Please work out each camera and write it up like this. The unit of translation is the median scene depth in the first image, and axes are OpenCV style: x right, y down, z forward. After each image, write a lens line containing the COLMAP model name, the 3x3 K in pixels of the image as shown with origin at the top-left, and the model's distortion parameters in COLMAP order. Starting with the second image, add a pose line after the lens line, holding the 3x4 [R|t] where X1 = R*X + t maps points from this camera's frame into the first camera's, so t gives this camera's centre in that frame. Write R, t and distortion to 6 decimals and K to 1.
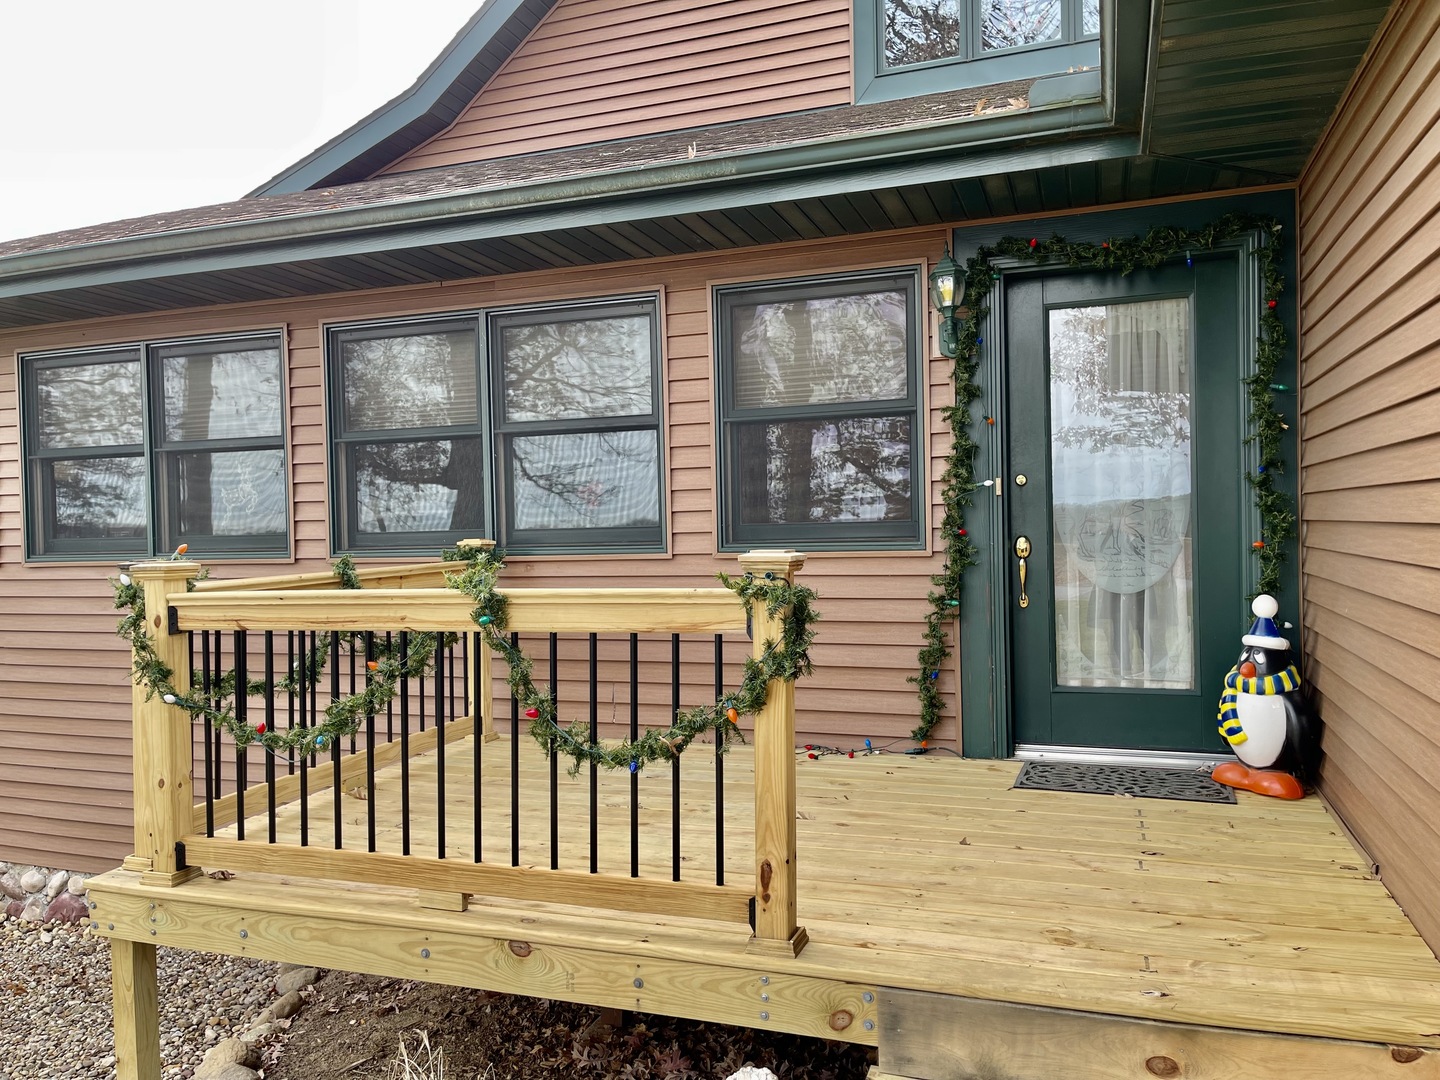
lens RADIAL K [[1093.0, 0, 722.0], [0, 1093.0, 537.0], [0, 0, 1]] dist [0.060827, -0.078809]
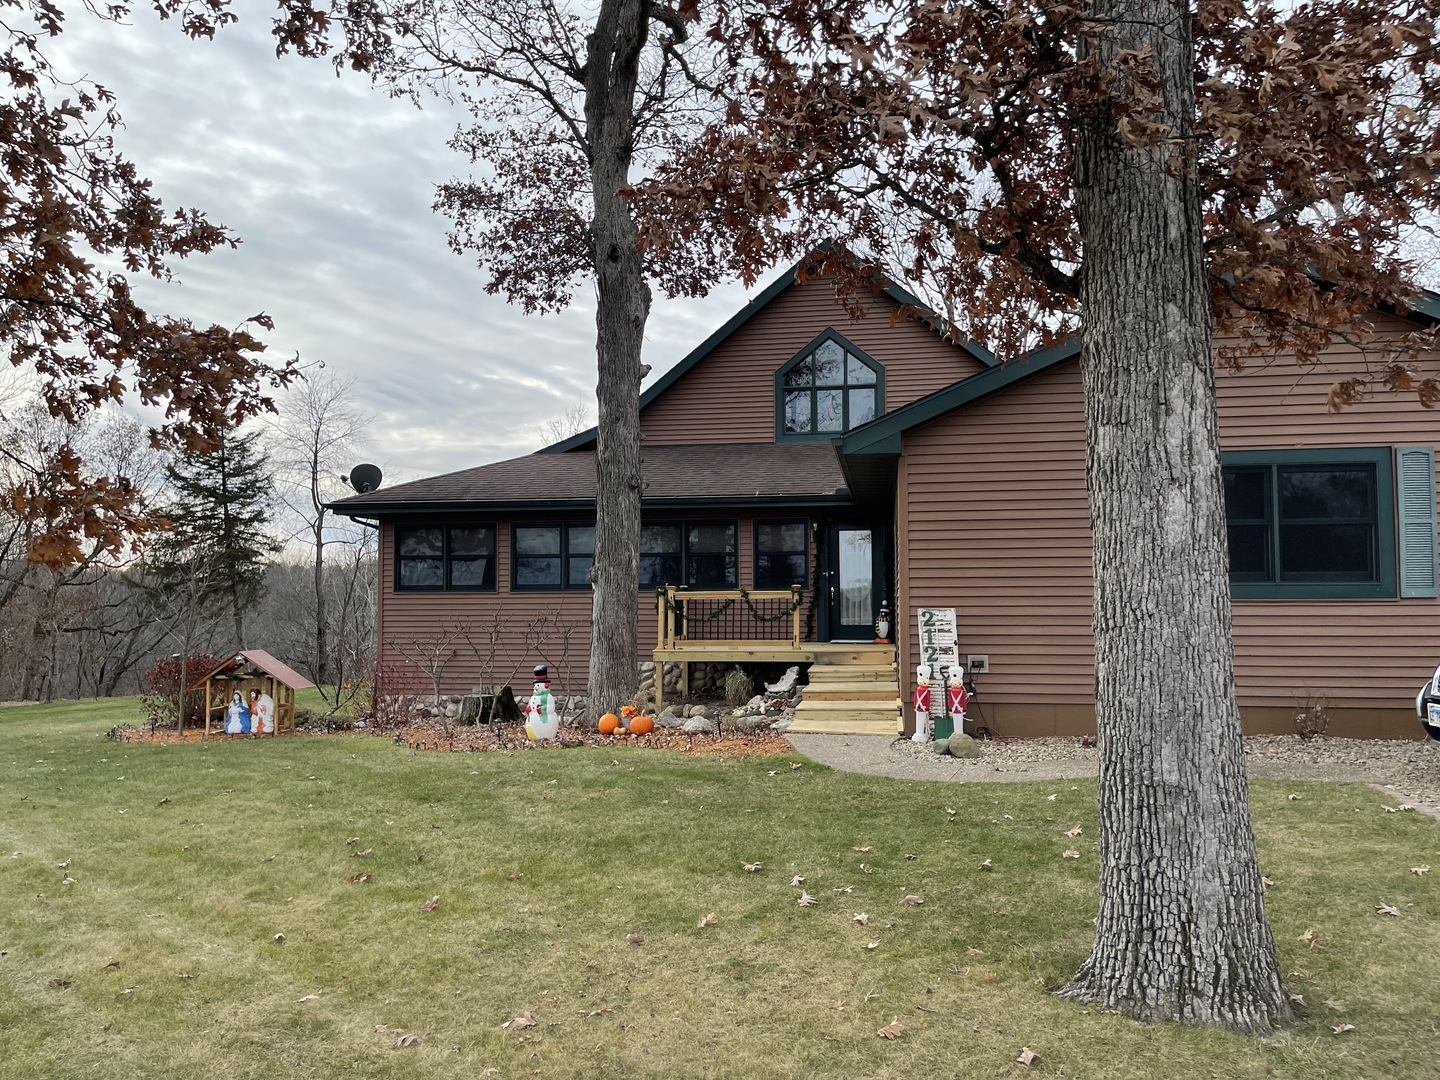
lens RADIAL K [[1093.0, 0, 716.1], [0, 1093.0, 548.5], [0, 0, 1]] dist [0.060827, -0.078809]
pose [[0.981909, 0.029620, 0.187021, -1.009864], [-0.017415, 0.997630, -0.066569, 0.148294], [-0.188550, 0.062107, 0.980098, -3.207888]]
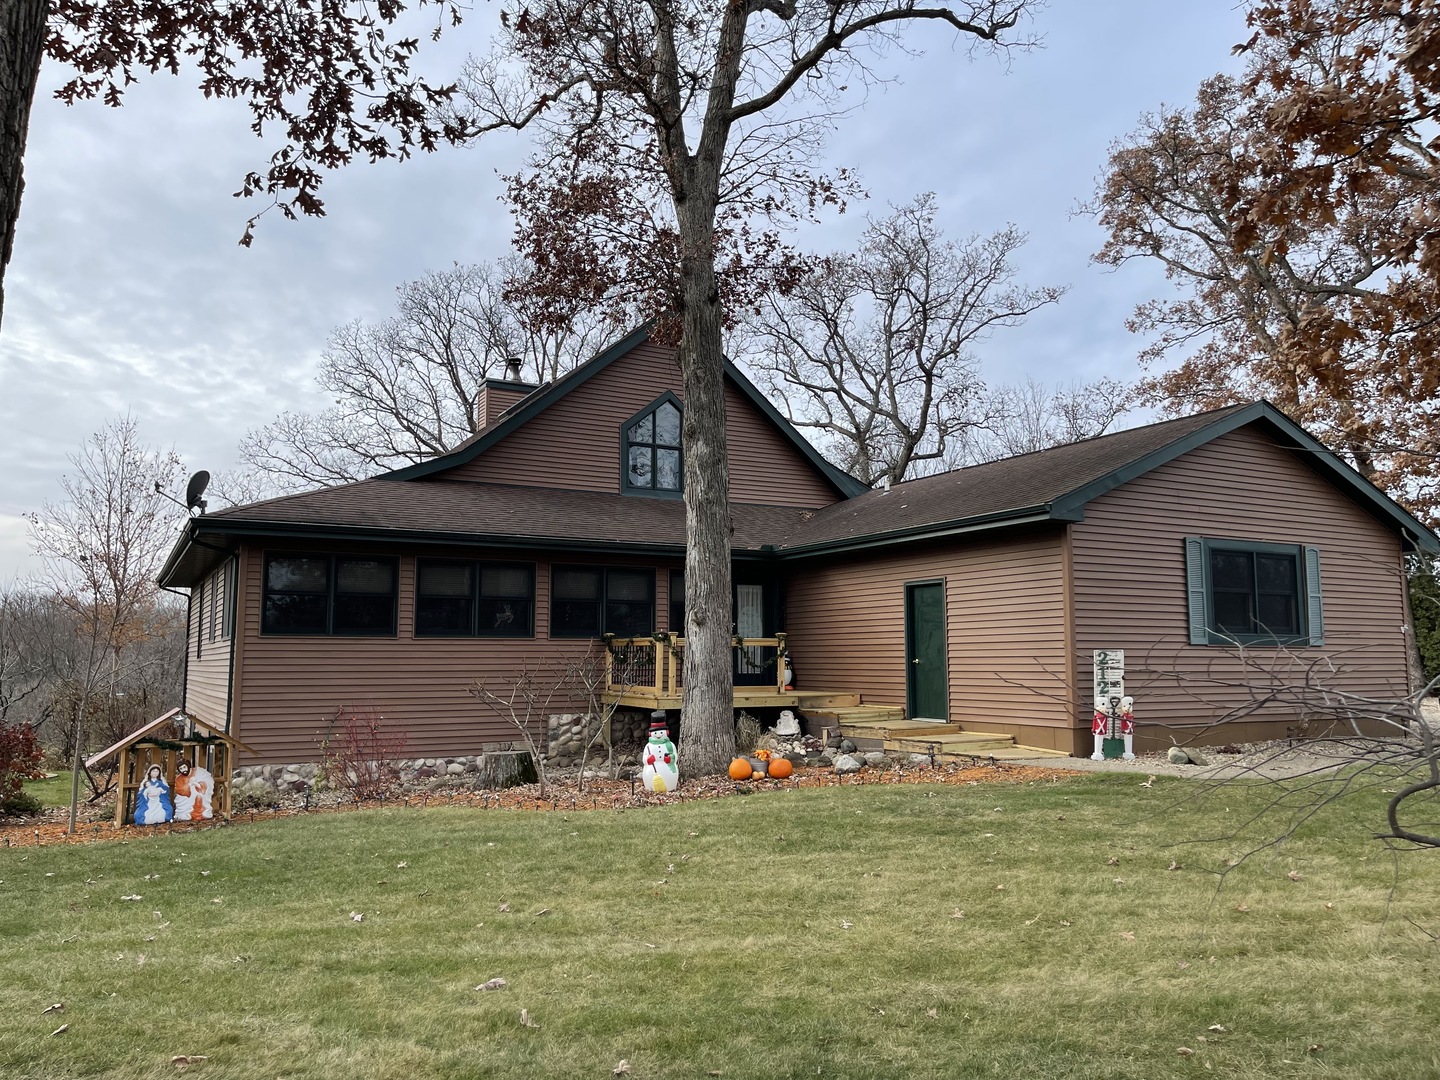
lens RADIAL K [[1093.0, 0, 712.9], [0, 1093.0, 539.0], [0, 0, 1]] dist [0.060827, -0.078809]
pose [[0.661824, 0.109394, 0.741635, -3.323182], [-0.002686, 0.989635, -0.143578, 0.258000], [-0.749655, 0.093031, 0.655258, -1.947835]]
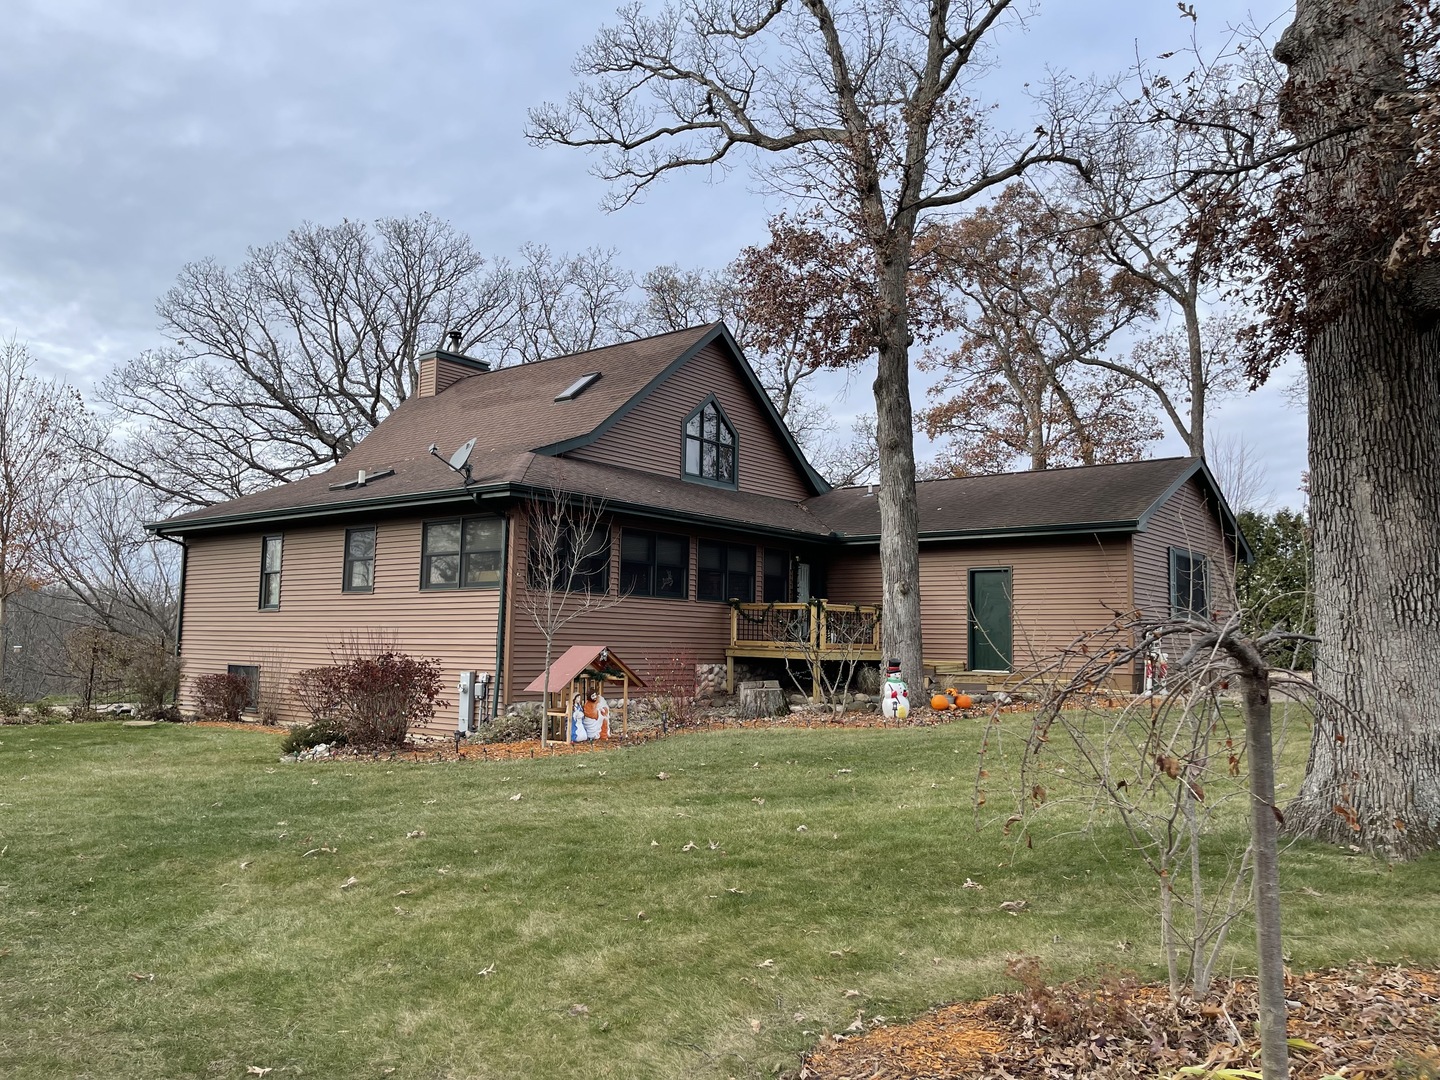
lens RADIAL K [[1093.0, 0, 719.7], [0, 1093.0, 538.7], [0, 0, 1]] dist [0.060827, -0.078809]
pose [[0.319464, 0.125890, 0.939199, -5.329504], [-0.011174, 0.991567, -0.129109, 0.400302], [-0.947533, 0.030751, 0.318177, -0.331481]]
